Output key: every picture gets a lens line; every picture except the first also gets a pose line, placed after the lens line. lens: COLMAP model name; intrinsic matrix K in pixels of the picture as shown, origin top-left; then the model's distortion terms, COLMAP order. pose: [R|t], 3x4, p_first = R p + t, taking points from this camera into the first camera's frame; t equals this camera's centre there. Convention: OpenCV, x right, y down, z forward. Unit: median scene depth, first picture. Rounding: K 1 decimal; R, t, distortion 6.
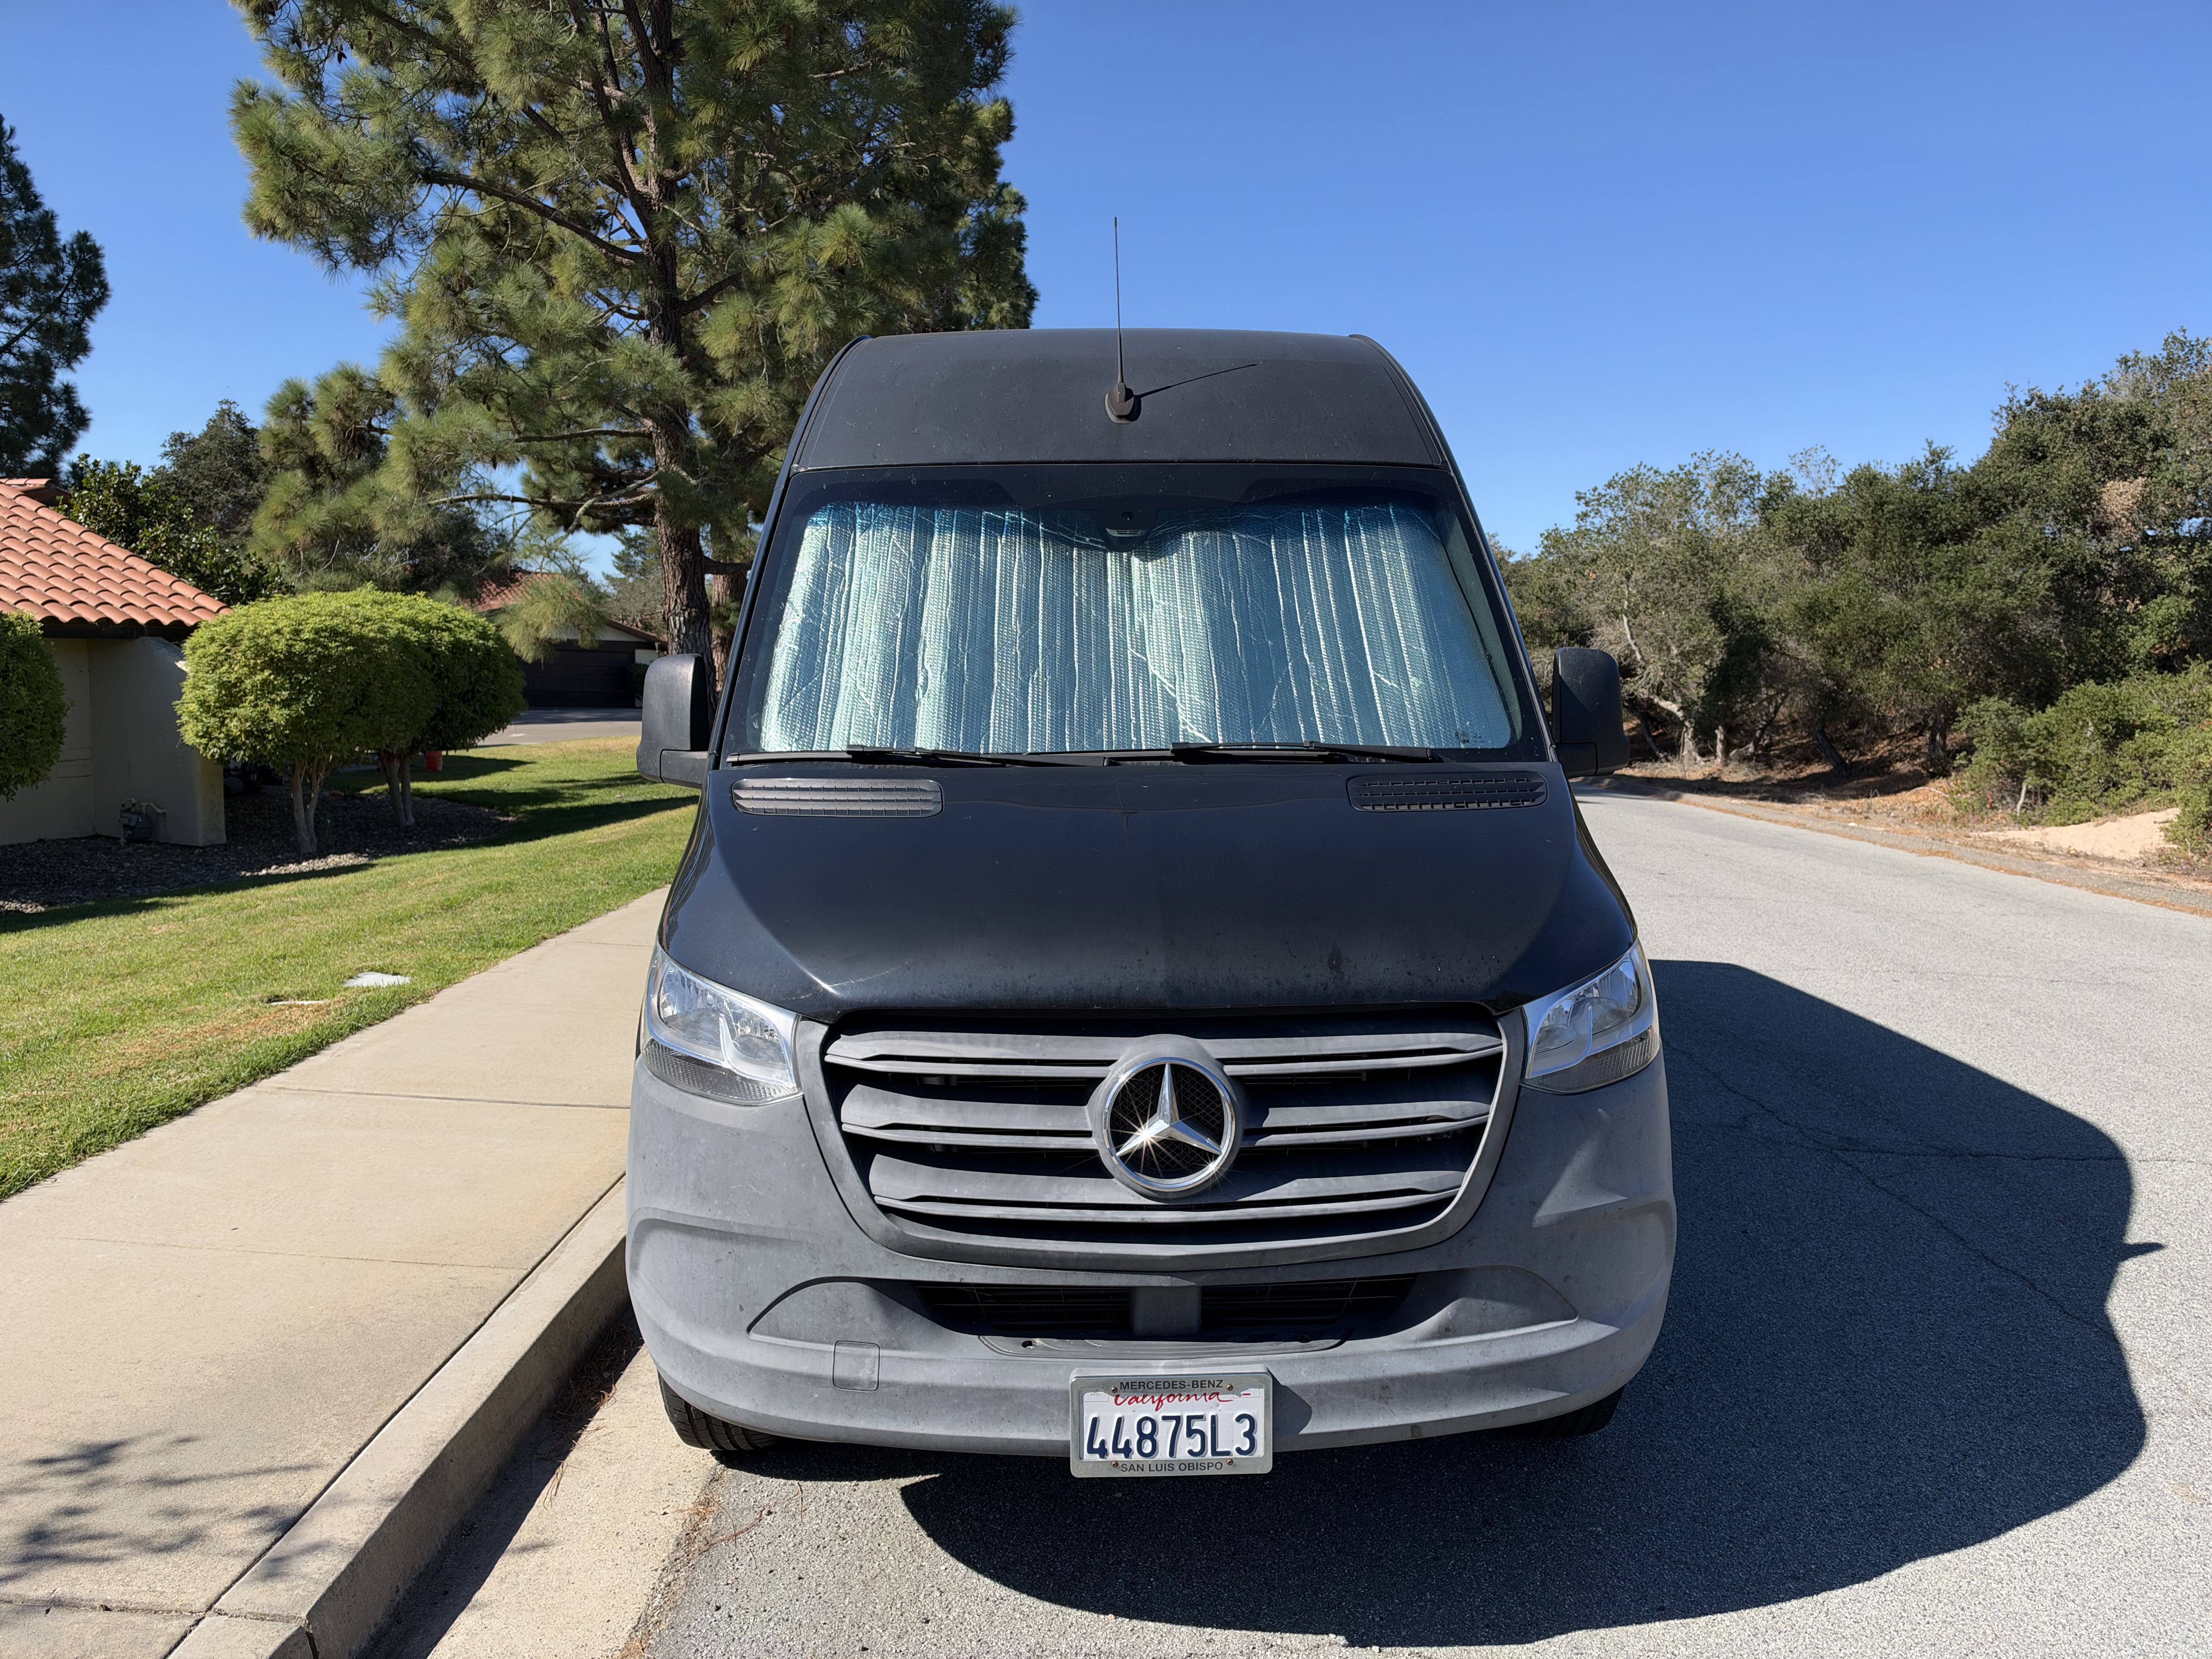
lens RADIAL K [[1557.9, 0, 1106.0], [0, 1557.9, 829.5], [0, 0, 1]] dist [-0.003074, -0.004833]
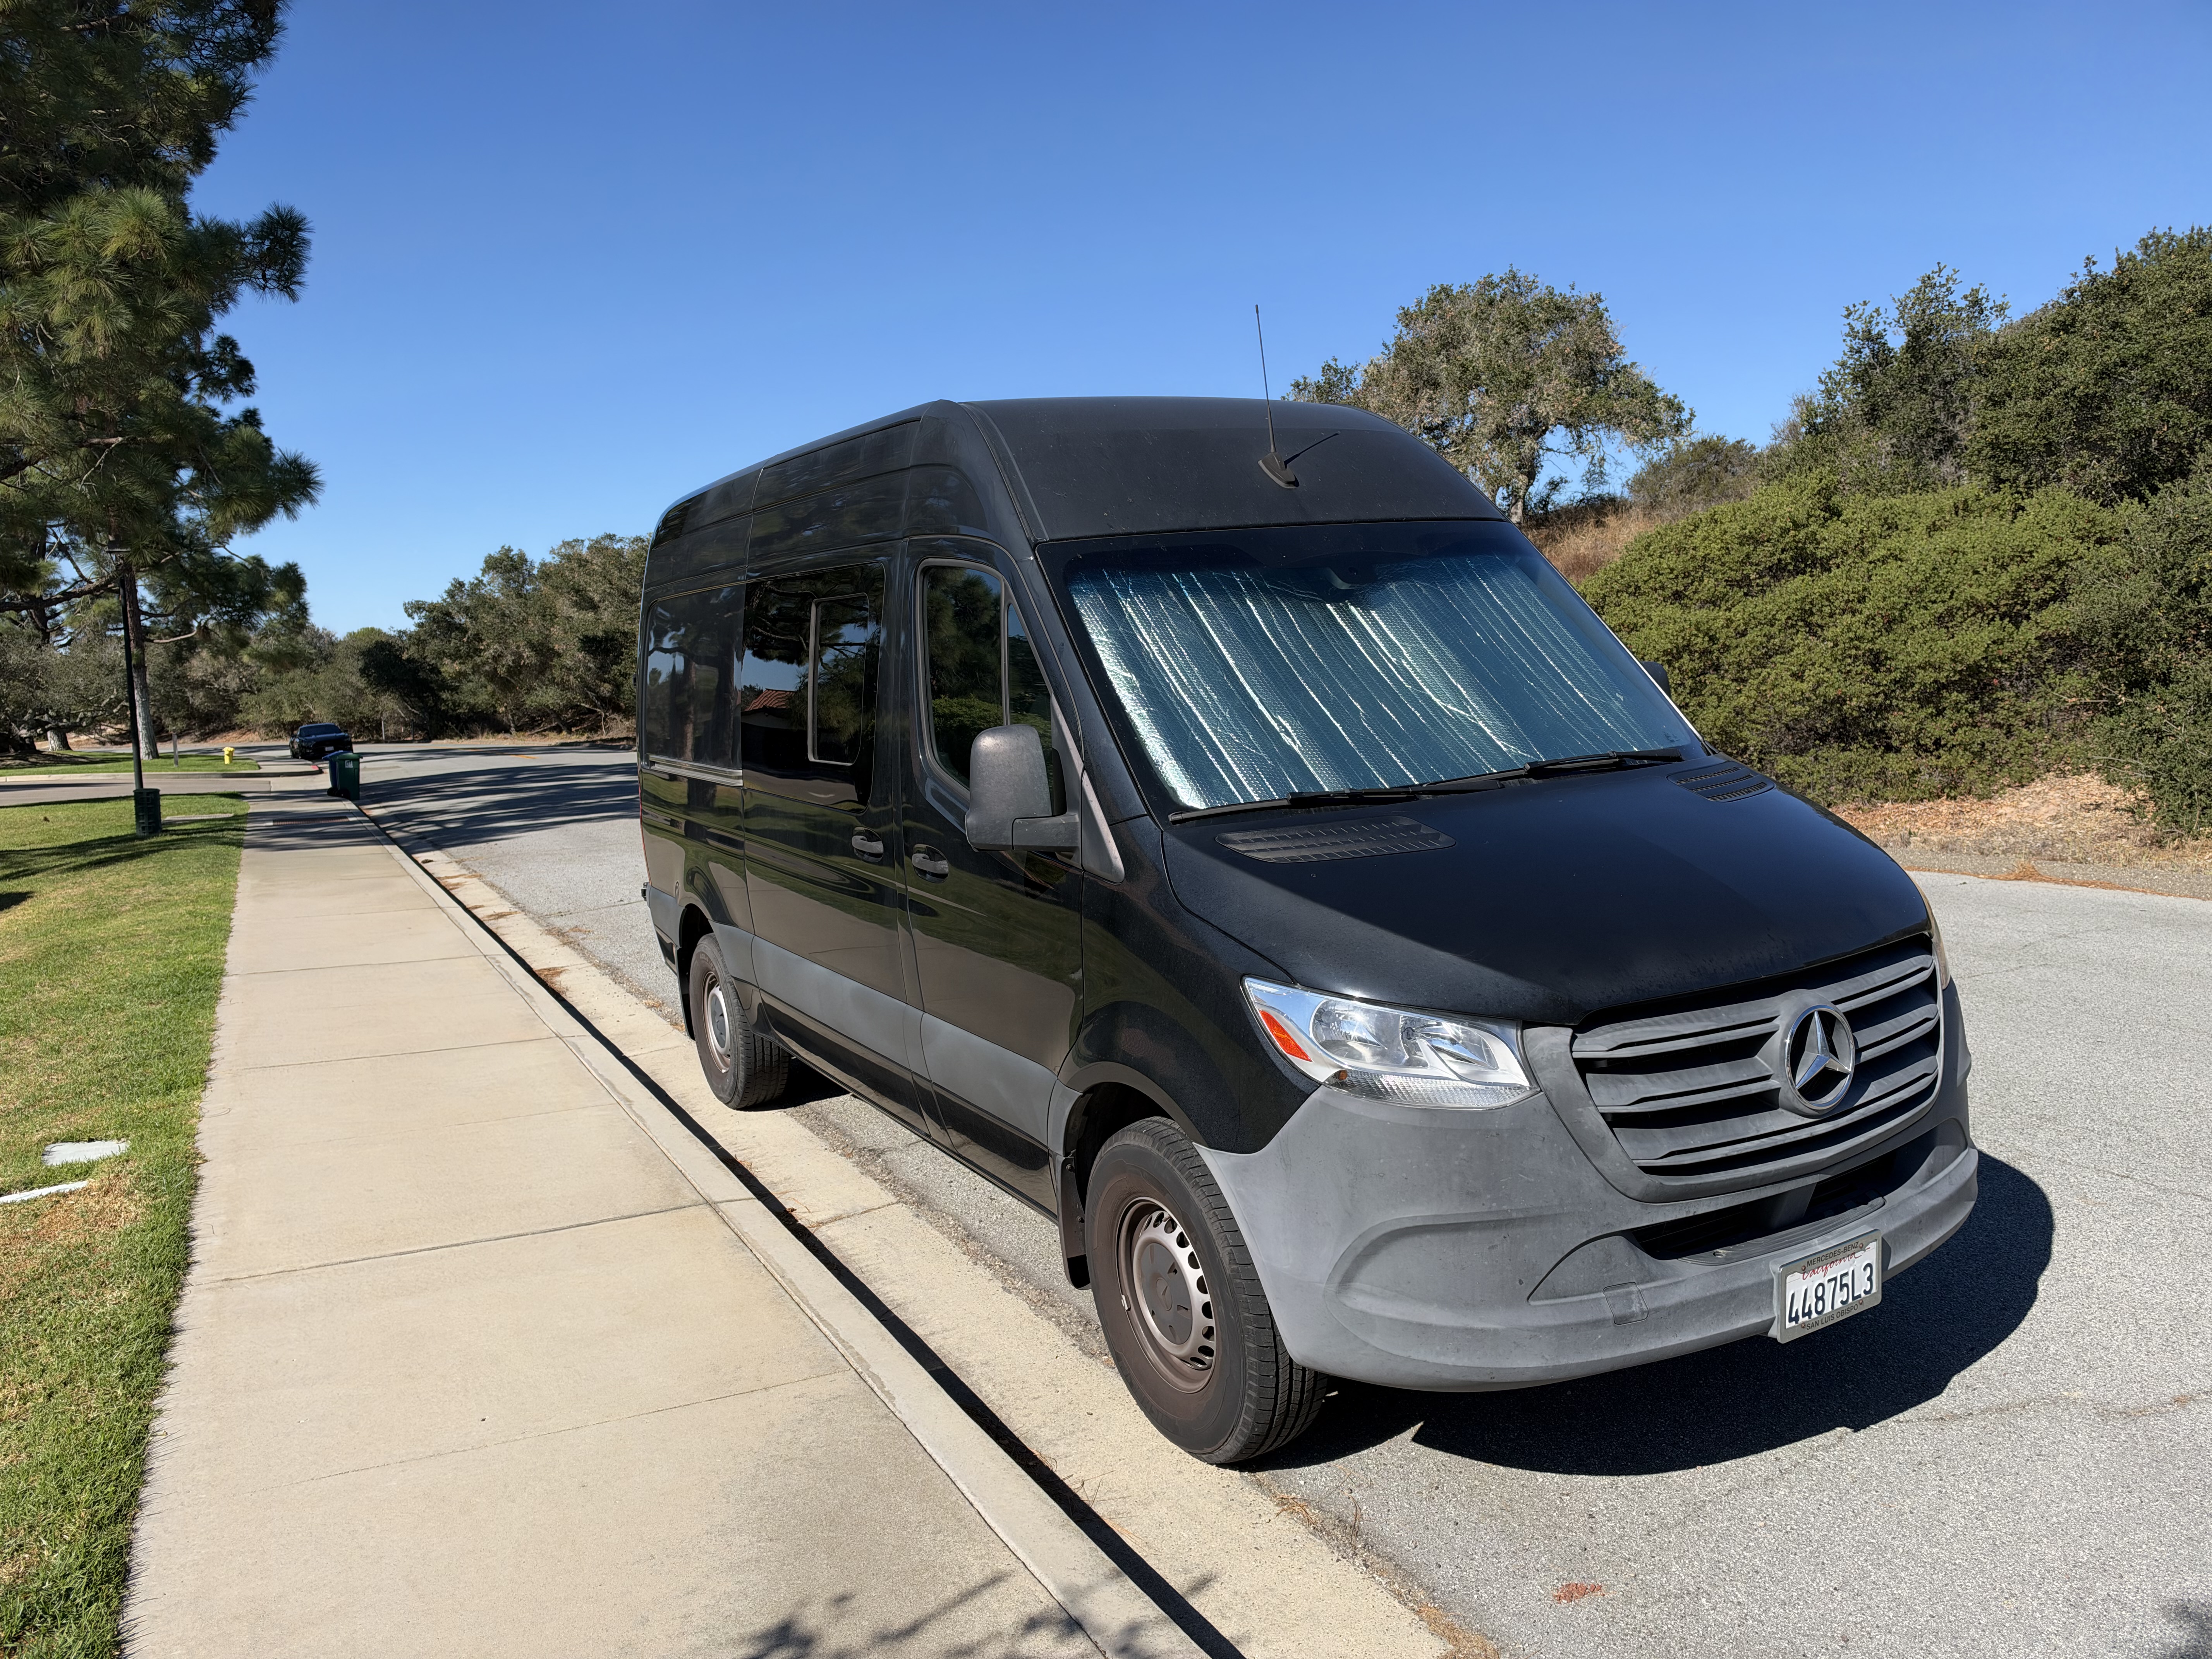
lens RADIAL K [[1549.4, 0, 1106.1], [0, 1549.4, 839.1], [0, 0, 1]] dist [-0.008571, -0.007671]
pose [[0.890065, -0.111264, 0.442046, -0.986266], [0.110334, 0.993503, 0.027908, -0.086449], [-0.442279, 0.023933, 0.896558, 0.099963]]
